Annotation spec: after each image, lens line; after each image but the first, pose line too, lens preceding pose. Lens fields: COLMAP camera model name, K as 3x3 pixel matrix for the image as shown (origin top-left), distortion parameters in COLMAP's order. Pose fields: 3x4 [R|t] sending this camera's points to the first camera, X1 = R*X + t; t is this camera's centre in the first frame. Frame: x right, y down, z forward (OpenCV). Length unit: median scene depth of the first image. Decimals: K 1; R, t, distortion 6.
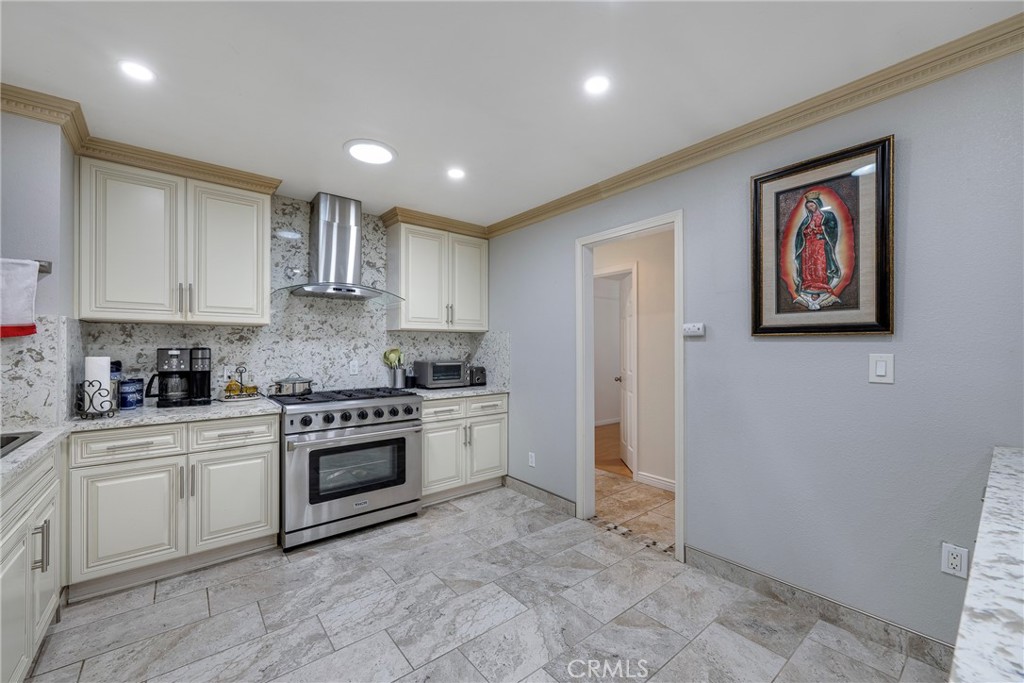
lens RADIAL K [[408.3, 0, 513.9], [0, 408.3, 345.7], [0, 0, 1]] dist [-0.003574, 0.000833]
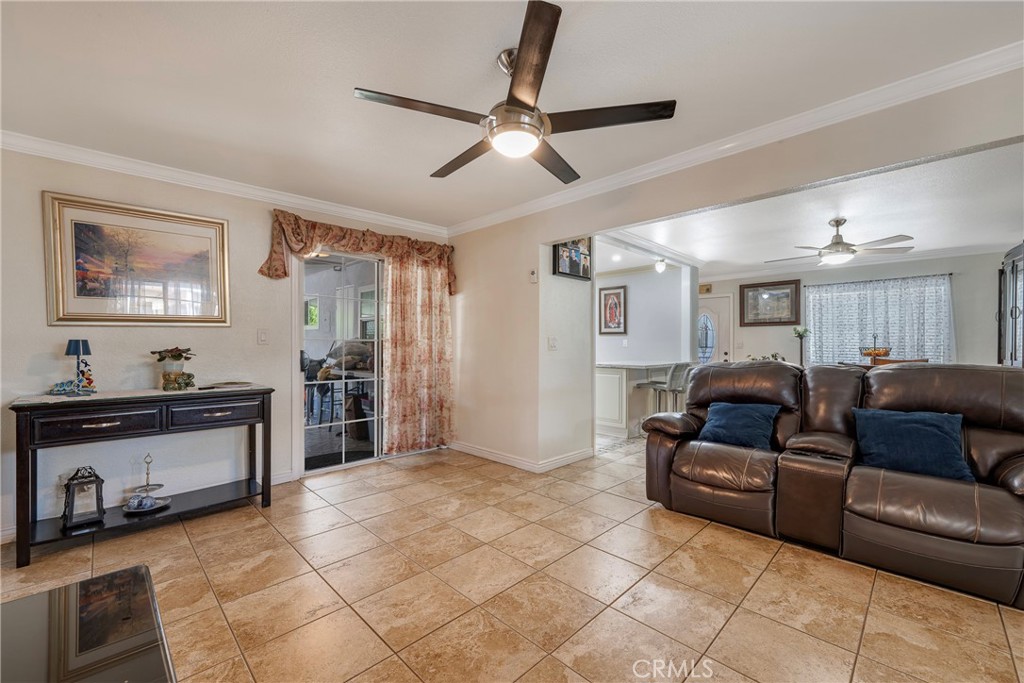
lens RADIAL K [[408.3, 0, 514.7], [0, 408.3, 347.2], [0, 0, 1]] dist [-0.003574, 0.000833]
pose [[0.994462, 0.003245, 0.105047, -0.378967], [-0.004292, 0.999943, 0.009742, 0.038286], [-0.105009, -0.010139, 0.994420, -1.865039]]
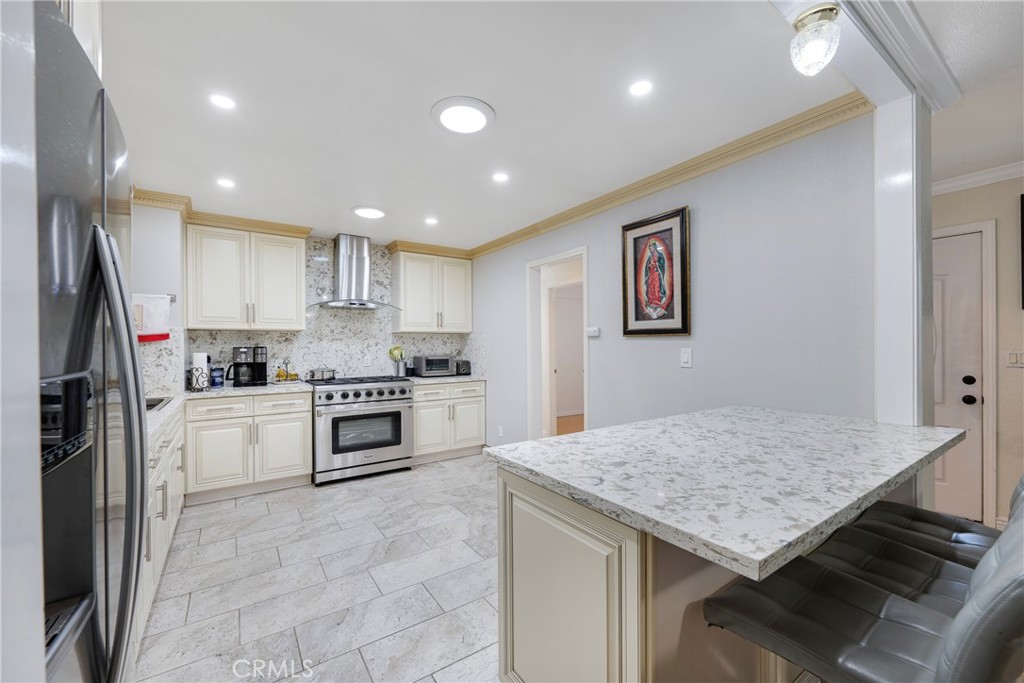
lens RADIAL K [[408.3, 0, 513.9], [0, 408.3, 345.6], [0, 0, 1]] dist [-0.003574, 0.000833]
pose [[0.996598, -0.005785, -0.082210, 0.257932], [0.006290, 0.999963, 0.005892, -0.001709], [0.082173, -0.006389, 0.996598, -0.381481]]
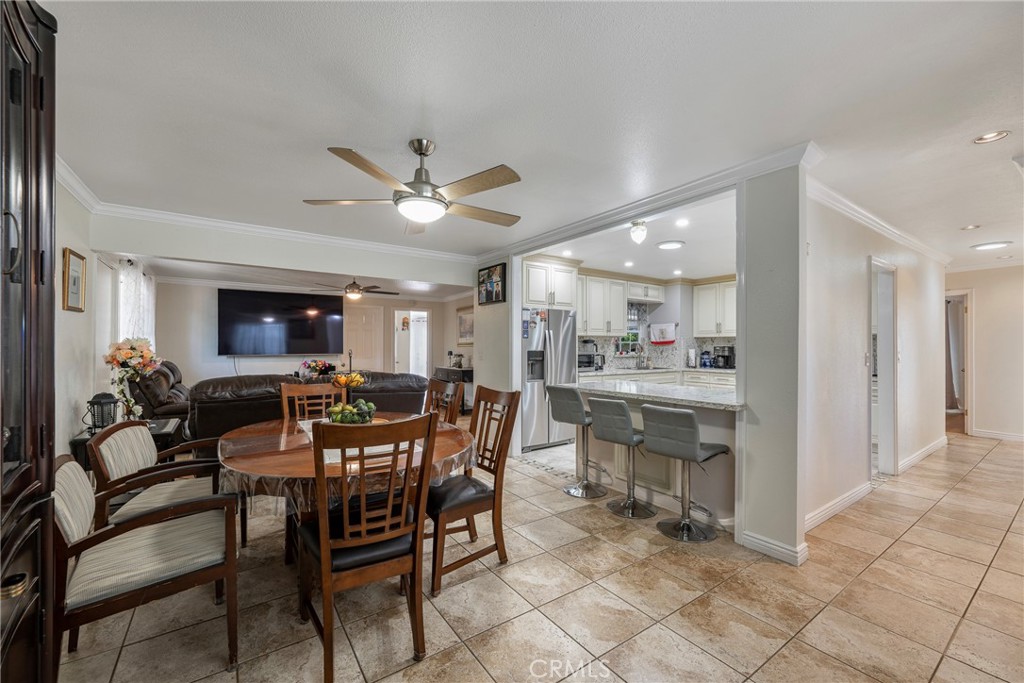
lens RADIAL K [[408.3, 0, 510.7], [0, 408.3, 345.6], [0, 0, 1]] dist [-0.003574, 0.000833]
pose [[-0.073590, 0.001095, -0.997288, 1.883433], [0.005417, 0.999985, 0.000698, -0.009414], [0.997274, -0.005351, -0.073595, -0.163439]]
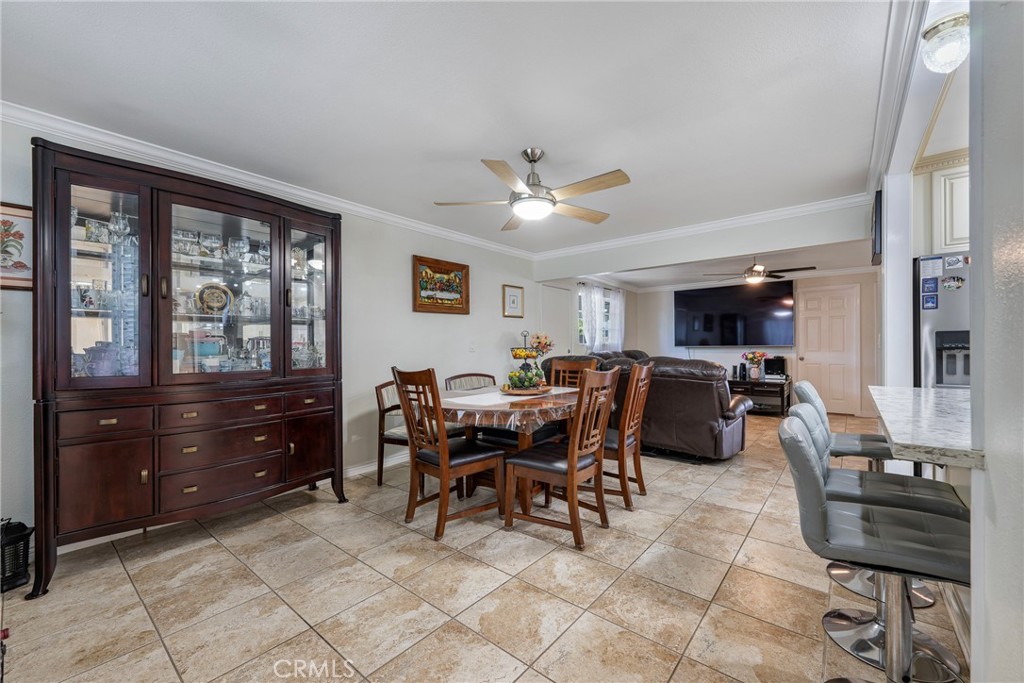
lens RADIAL K [[408.3, 0, 519.7], [0, 408.3, 339.6], [0, 0, 1]] dist [-0.003574, 0.000833]
pose [[-0.978071, 0.006602, -0.208167, 1.276600], [0.011847, 0.999643, -0.023961, 0.050653], [0.207934, -0.025902, -0.977800, 0.582762]]
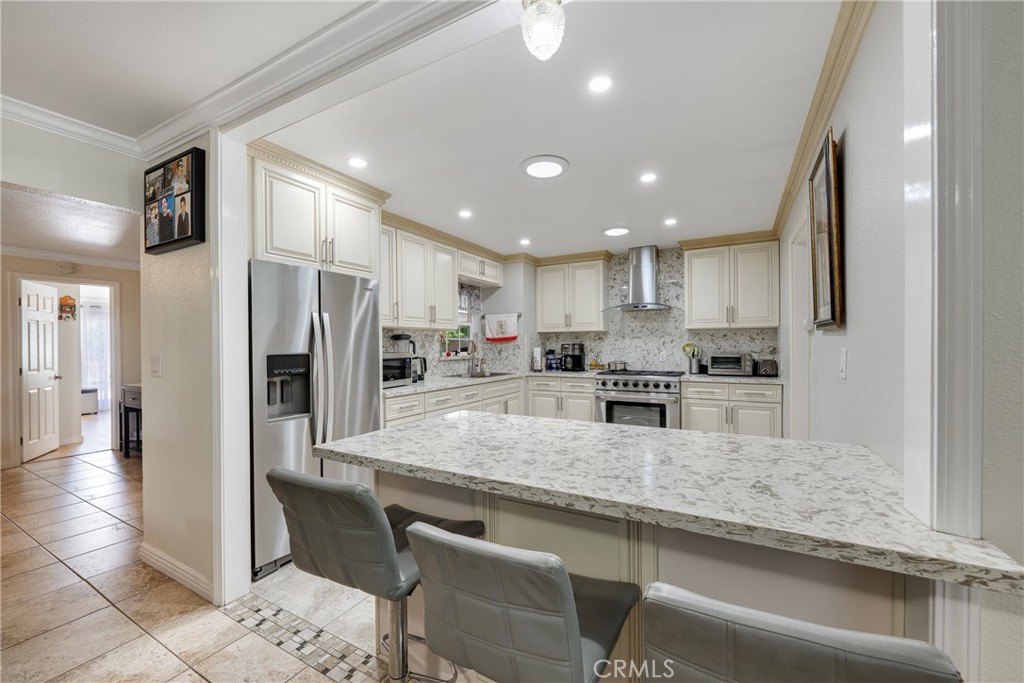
lens RADIAL K [[408.3, 0, 510.0], [0, 408.3, 346.2], [0, 0, 1]] dist [-0.003574, 0.000833]
pose [[0.371186, 0.002664, -0.928555, 1.006217], [0.012594, 0.999889, 0.007903, -0.002762], [0.928473, -0.014628, 0.371111, -0.069411]]
